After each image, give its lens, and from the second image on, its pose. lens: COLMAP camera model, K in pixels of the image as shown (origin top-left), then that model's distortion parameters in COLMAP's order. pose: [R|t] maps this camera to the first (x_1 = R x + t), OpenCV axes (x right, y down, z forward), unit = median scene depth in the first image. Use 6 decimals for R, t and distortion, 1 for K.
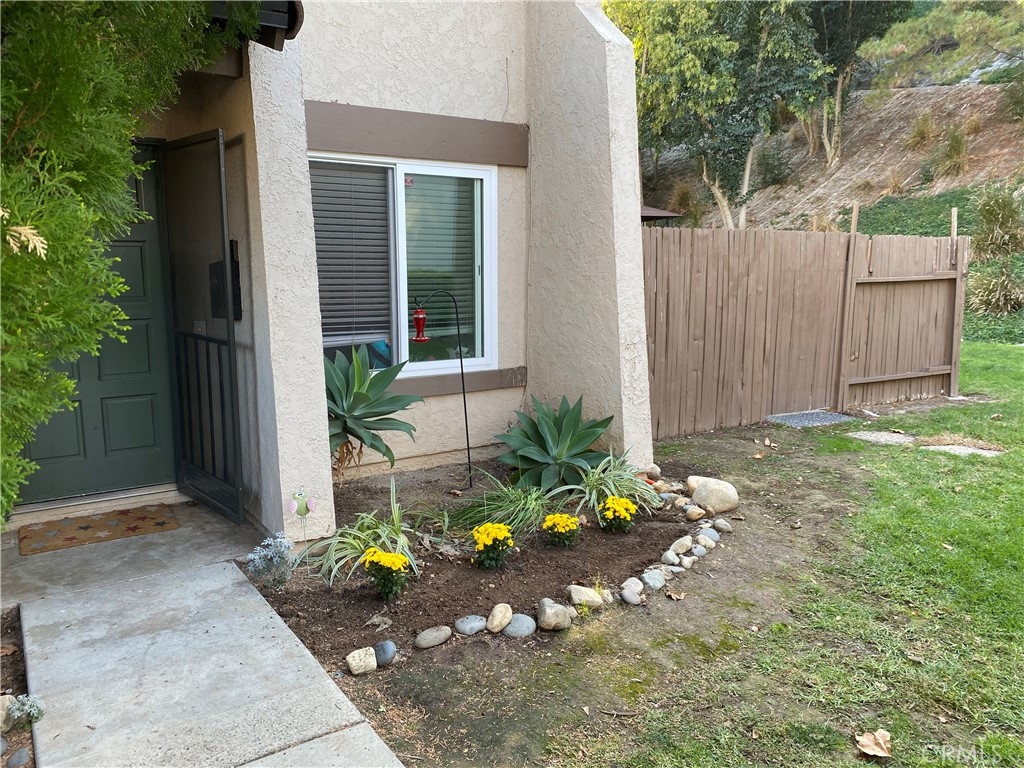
lens RADIAL K [[777.2, 0, 513.5], [0, 777.2, 379.8], [0, 0, 1]] dist [0.051904, -0.067875]
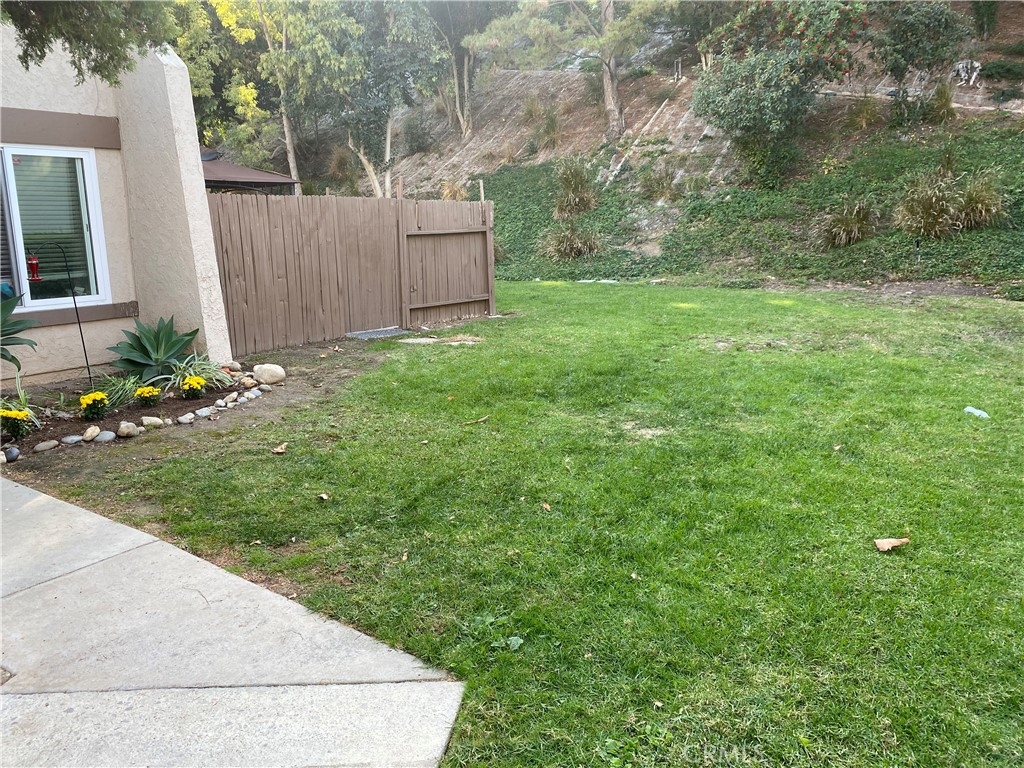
lens RADIAL K [[777.2, 0, 508.4], [0, 777.2, 379.0], [0, 0, 1]] dist [0.051904, -0.067875]
pose [[0.932641, -0.086005, 0.350405, 0.145024], [0.069393, 0.995800, 0.059717, 0.090746], [-0.354069, -0.031379, 0.934693, -0.542979]]
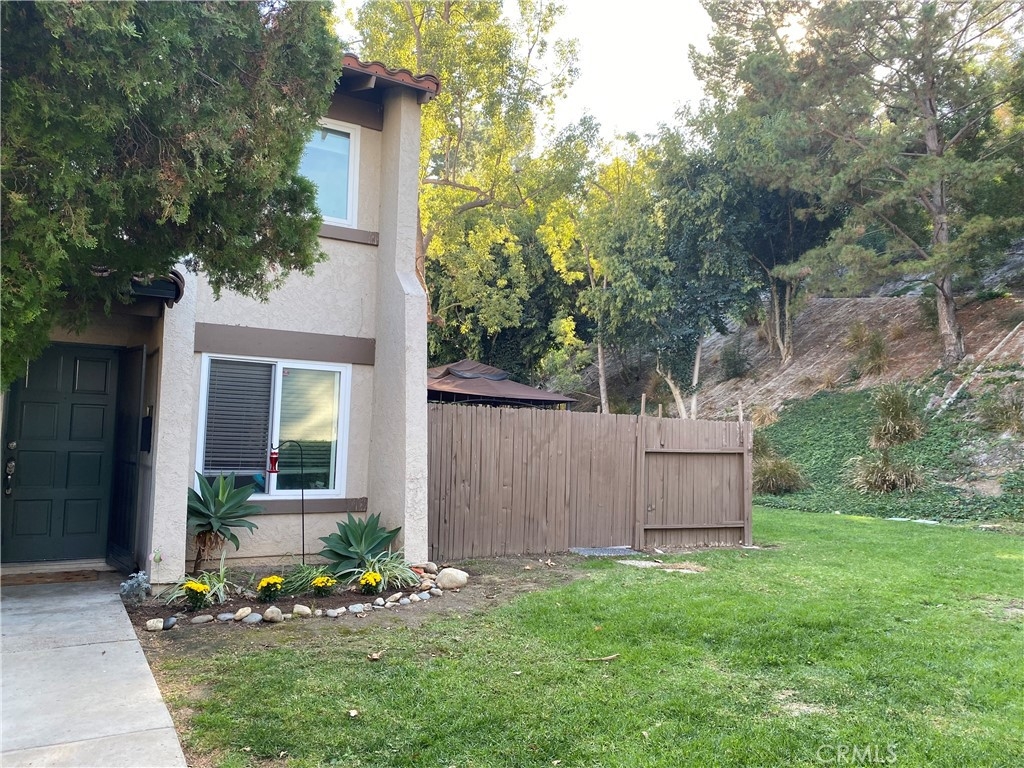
lens RADIAL K [[777.2, 0, 521.2], [0, 777.2, 390.0], [0, 0, 1]] dist [0.051904, -0.067875]
pose [[0.998282, 0.025732, -0.052632, 0.426898], [-0.036512, 0.975834, -0.215441, 0.101966], [0.045817, 0.216993, 0.975097, -0.507711]]
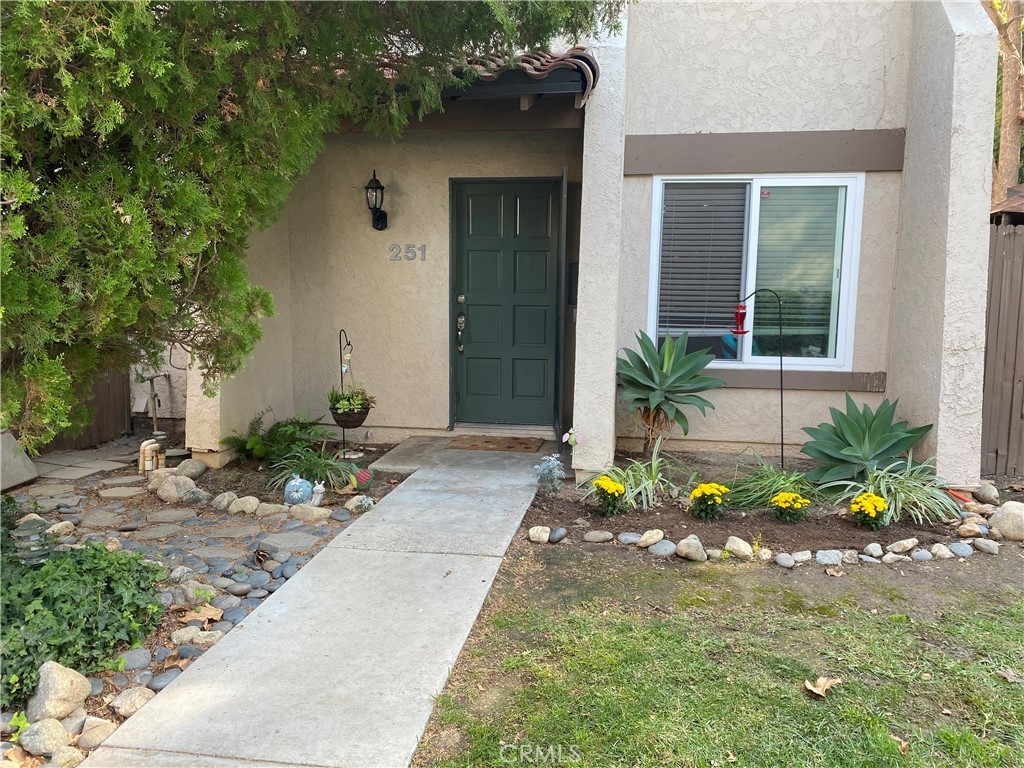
lens RADIAL K [[777.2, 0, 518.6], [0, 777.2, 377.9], [0, 0, 1]] dist [0.051904, -0.067875]
pose [[0.734419, 0.091506, -0.672499, 0.389867], [-0.114296, 0.993393, 0.010349, 0.037457], [0.669003, 0.069263, 0.740026, -0.048945]]
